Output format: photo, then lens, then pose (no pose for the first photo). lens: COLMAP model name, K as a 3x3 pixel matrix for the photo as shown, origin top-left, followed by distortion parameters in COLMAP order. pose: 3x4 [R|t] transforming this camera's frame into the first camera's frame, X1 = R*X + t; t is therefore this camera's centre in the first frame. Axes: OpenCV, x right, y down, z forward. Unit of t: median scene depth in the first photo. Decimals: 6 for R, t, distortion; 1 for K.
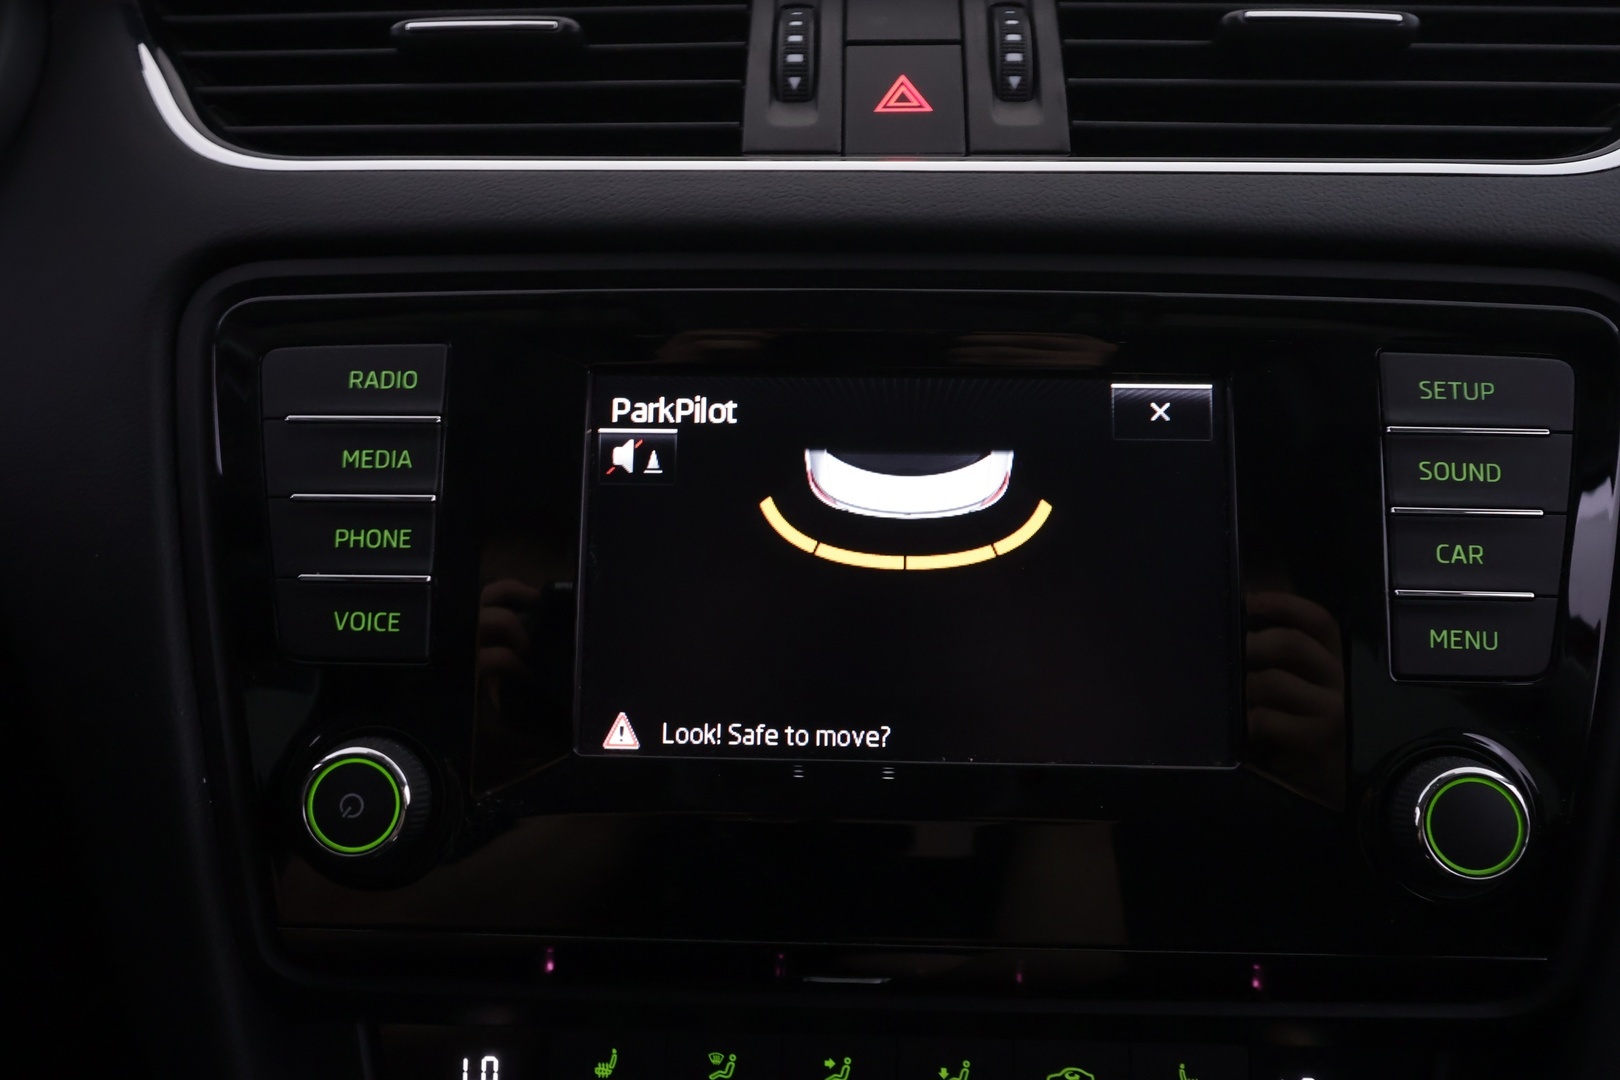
lens RADIAL K [[1293.4, 0, 804.2], [0, 1293.4, 528.5], [0, 0, 1]] dist [0.008860, -0.019992]
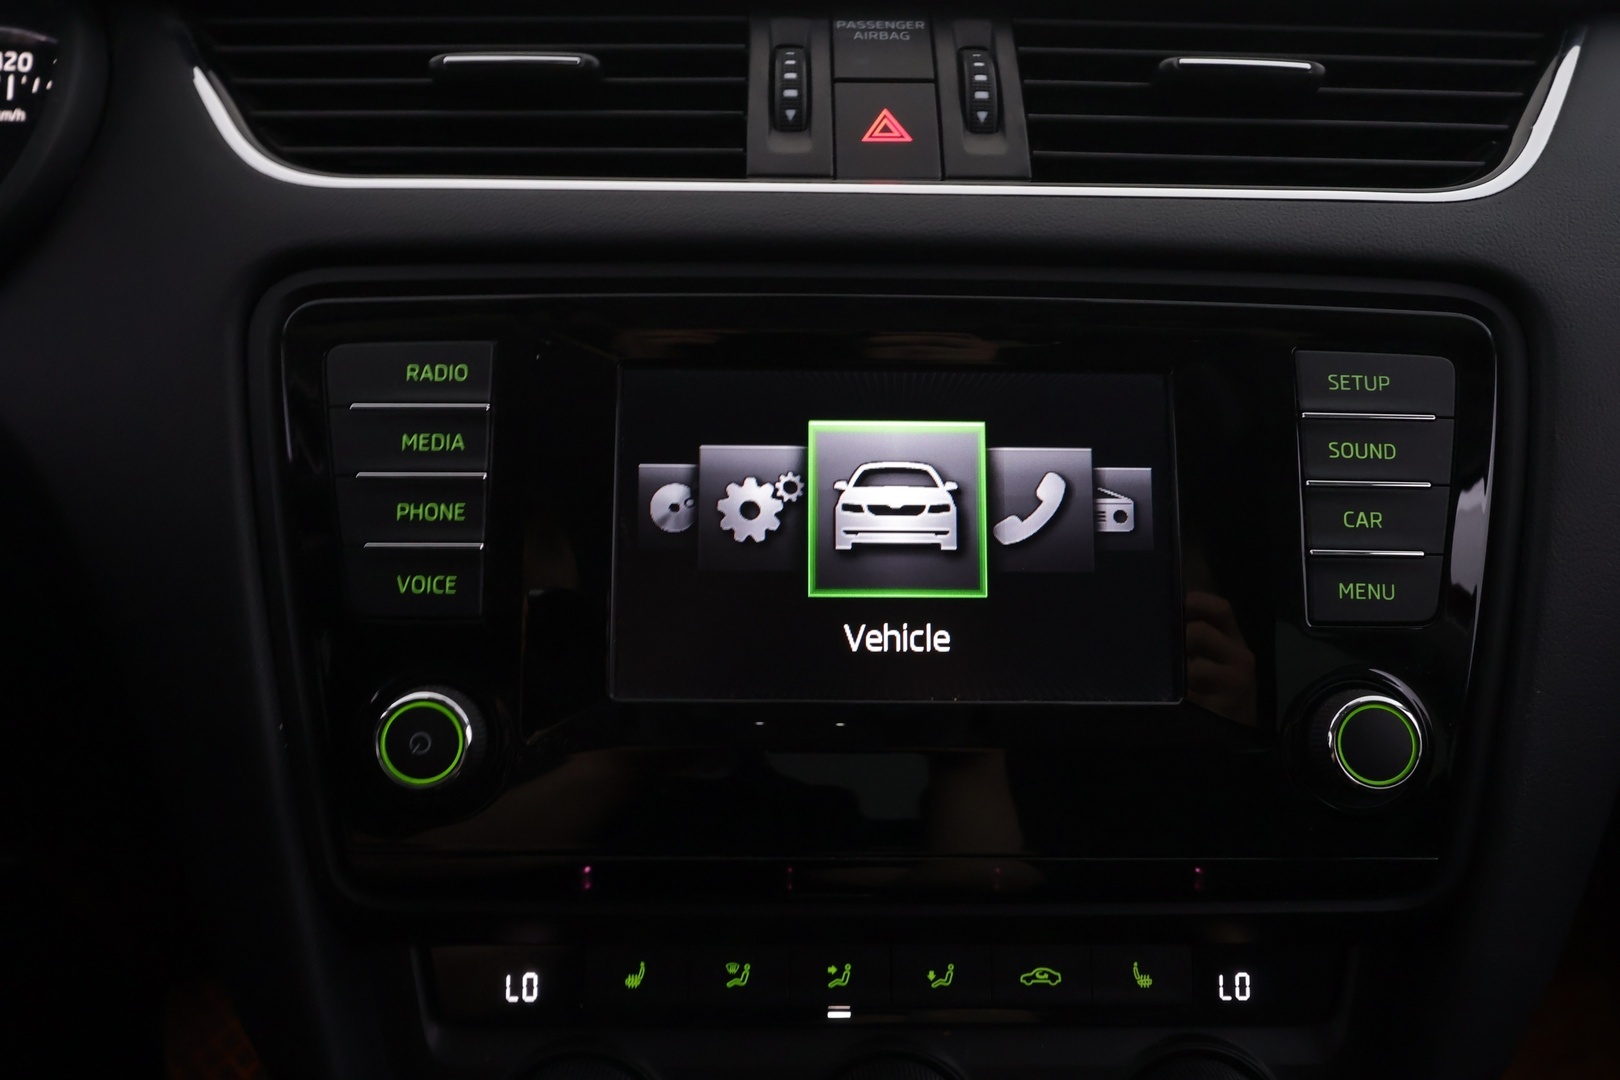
lens RADIAL K [[1293.4, 0, 803.6], [0, 1293.4, 539.5], [0, 0, 1]] dist [0.008860, -0.019992]
pose [[0.998231, -0.006238, 0.059128, -0.071408], [0.006670, 0.999953, -0.007105, 0.040665], [-0.059081, 0.007487, 0.998225, -0.145582]]
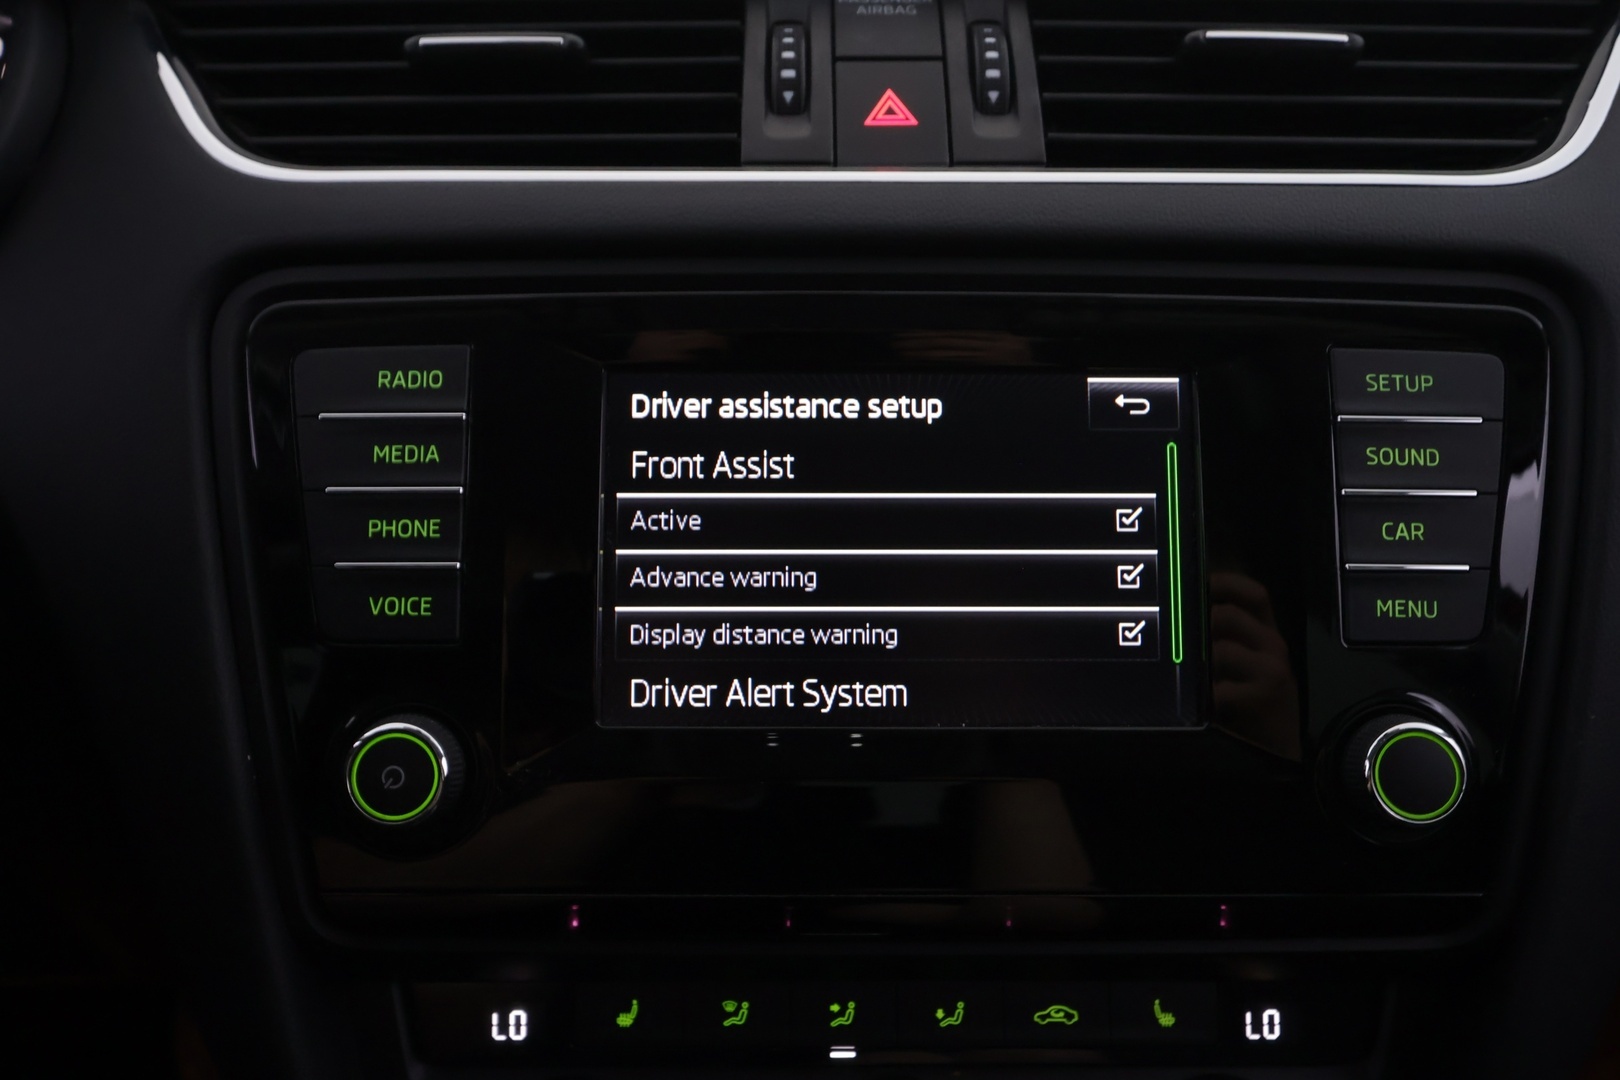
lens RADIAL K [[1293.4, 0, 807.9], [0, 1293.4, 530.3], [0, 0, 1]] dist [0.008860, -0.019992]
pose [[0.999098, -0.011834, 0.040776, -0.042642], [0.011267, 0.999837, 0.014091, -0.002136], [-0.040936, -0.013619, 0.999069, -0.076853]]
